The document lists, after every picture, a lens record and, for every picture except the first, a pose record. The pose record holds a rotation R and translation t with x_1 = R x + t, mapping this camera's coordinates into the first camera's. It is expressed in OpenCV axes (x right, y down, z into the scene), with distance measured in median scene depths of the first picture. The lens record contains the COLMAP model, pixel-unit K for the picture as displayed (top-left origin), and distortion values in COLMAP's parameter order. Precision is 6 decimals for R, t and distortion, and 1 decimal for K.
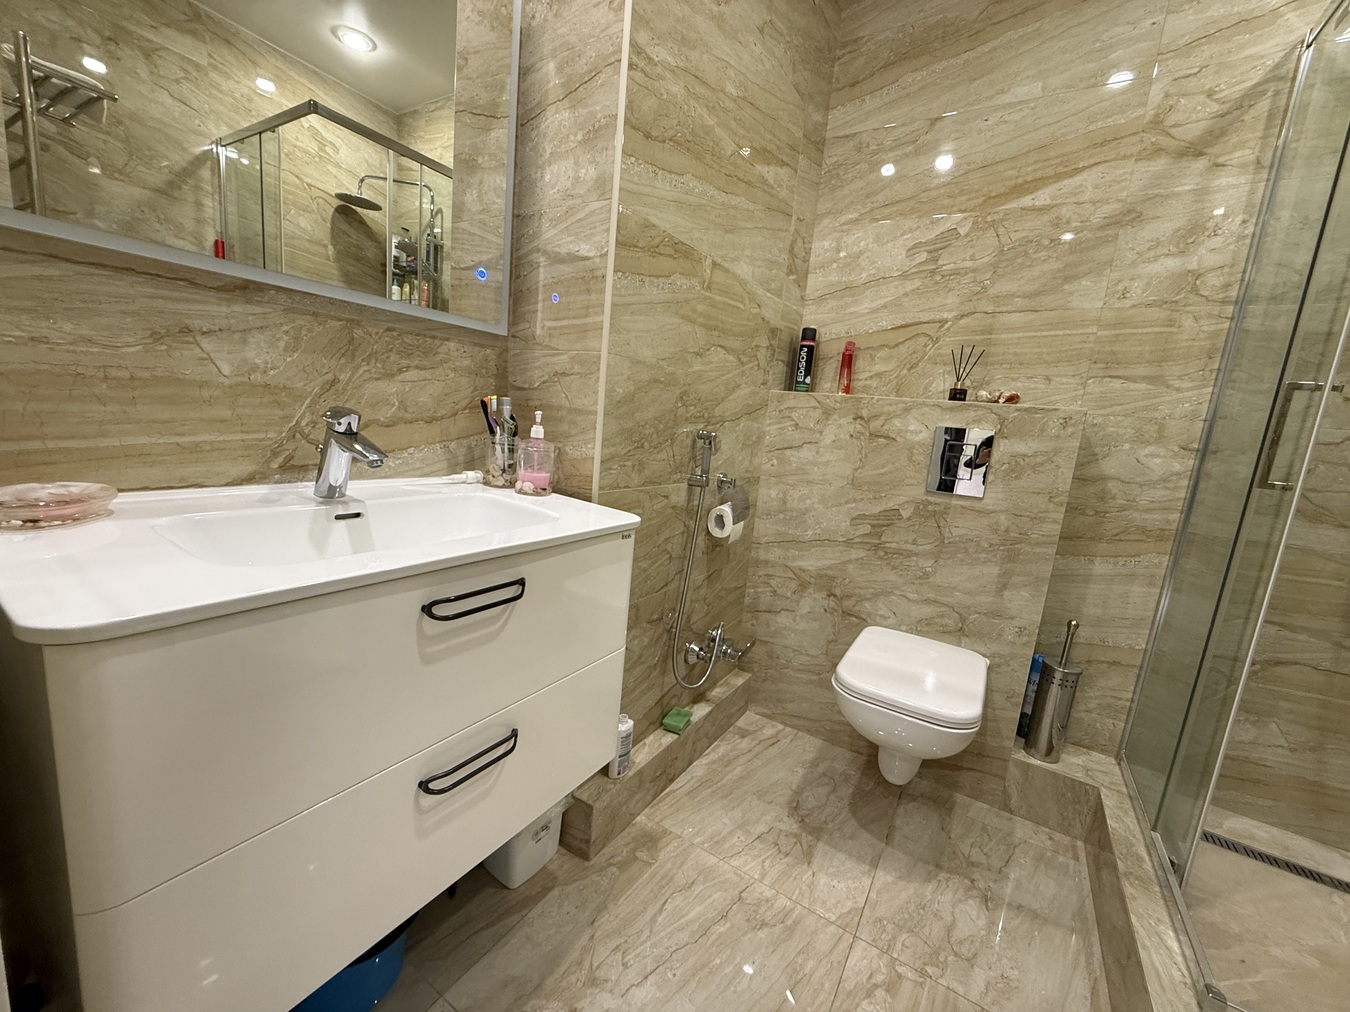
lens RADIAL K [[536.9, 0, 670.3], [0, 536.9, 509.5], [0, 0, 1]] dist [-0.000082, -0.000274]
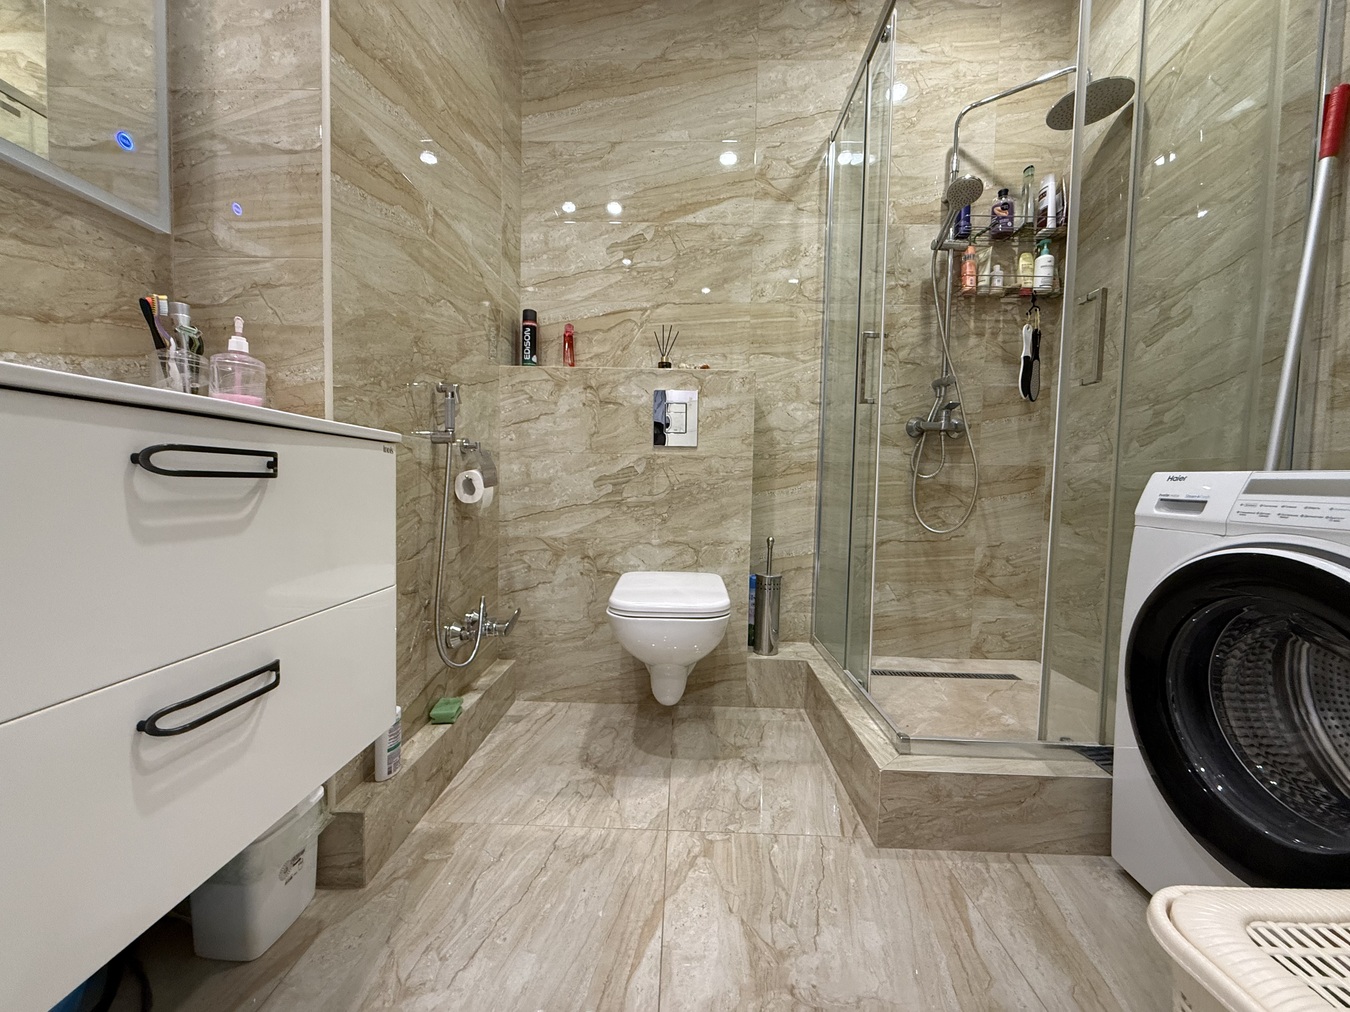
lens RADIAL K [[536.9, 0, 670.3], [0, 536.9, 509.5], [0, 0, 1]] dist [-0.000082, -0.000274]
pose [[0.854728, -0.097929, 0.509755, -0.098477], [0.144100, 0.988208, -0.051775, 0.176694], [-0.498674, 0.117710, 0.858760, 0.014825]]
